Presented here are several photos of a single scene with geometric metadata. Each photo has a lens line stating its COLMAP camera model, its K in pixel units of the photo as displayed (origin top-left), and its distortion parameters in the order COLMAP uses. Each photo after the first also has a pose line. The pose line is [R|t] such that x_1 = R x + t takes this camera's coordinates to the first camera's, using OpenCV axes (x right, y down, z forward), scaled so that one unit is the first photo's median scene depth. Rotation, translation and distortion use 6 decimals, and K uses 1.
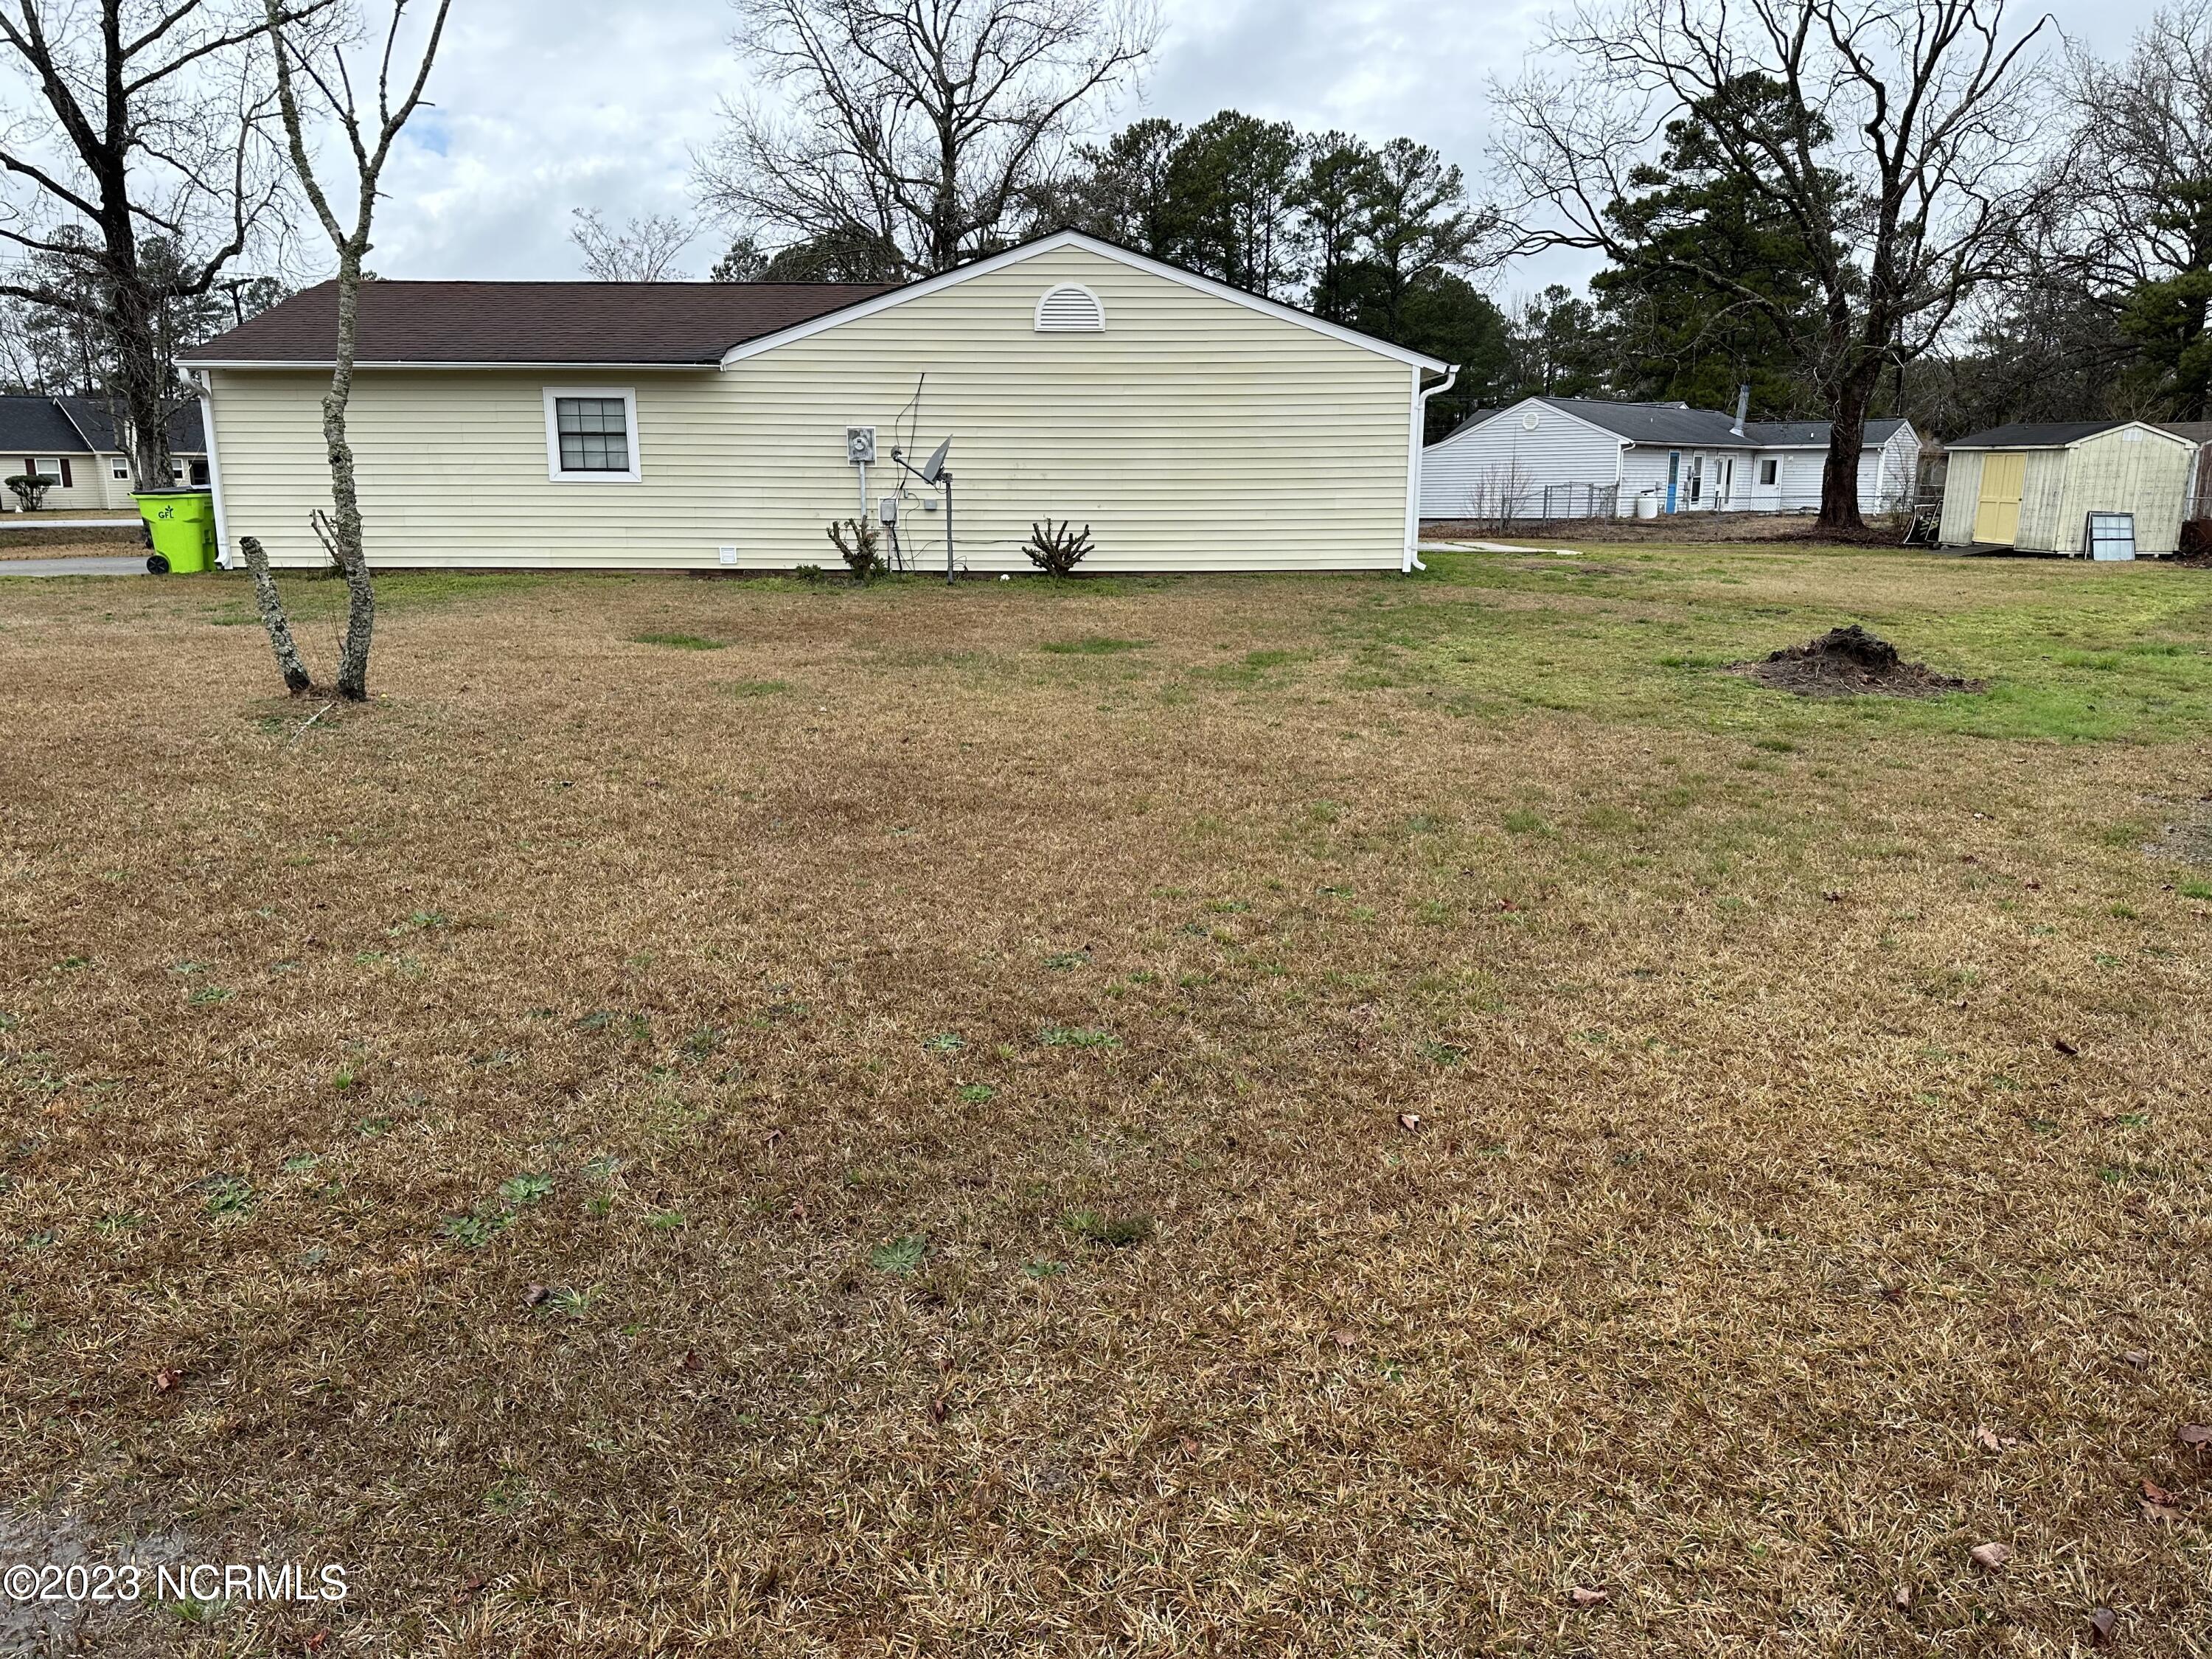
lens RADIAL K [[1527.2, 0, 1078.6], [0, 1527.2, 827.3], [0, 0, 1]] dist [0.053347, -0.065856]
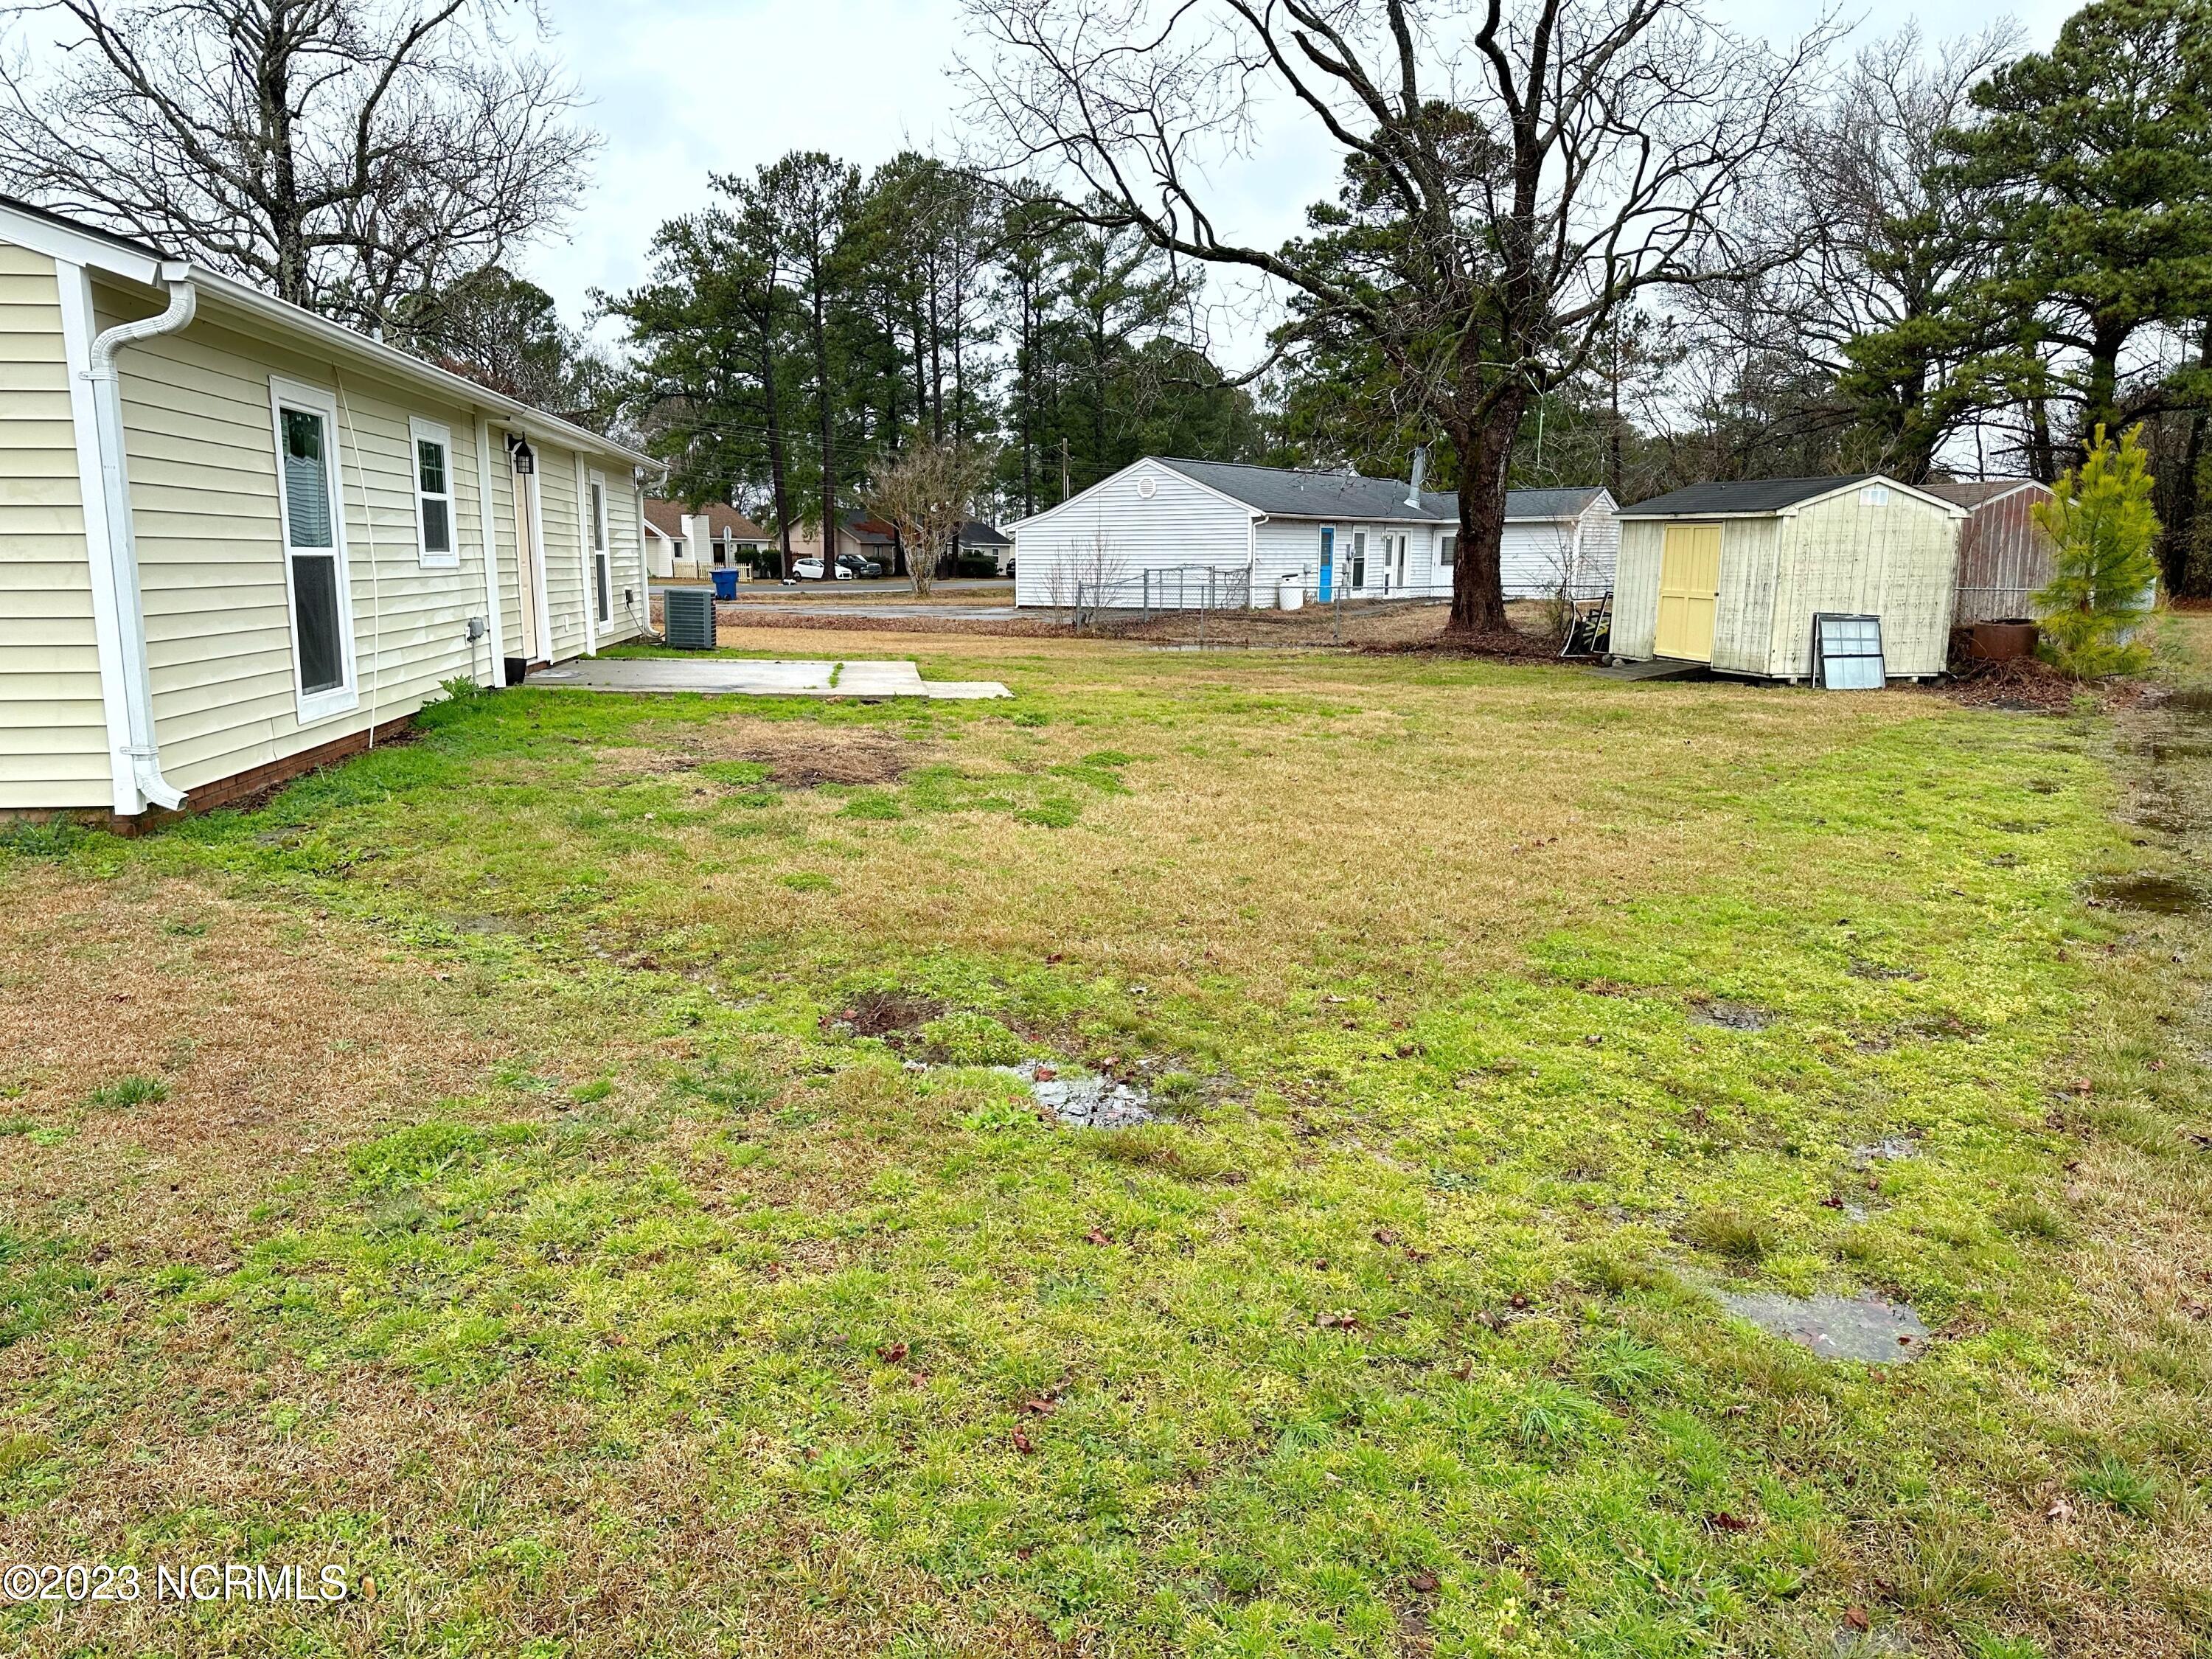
lens RADIAL K [[1552.7, 0, 1061.7], [0, 1552.7, 833.8], [0, 0, 1]] dist [0.109430, -0.191202]
pose [[0.991511, -0.020880, 0.128332, 0.124653], [0.026814, 0.998641, -0.044684, -0.044690], [-0.127225, 0.047746, 0.990724, 0.190815]]
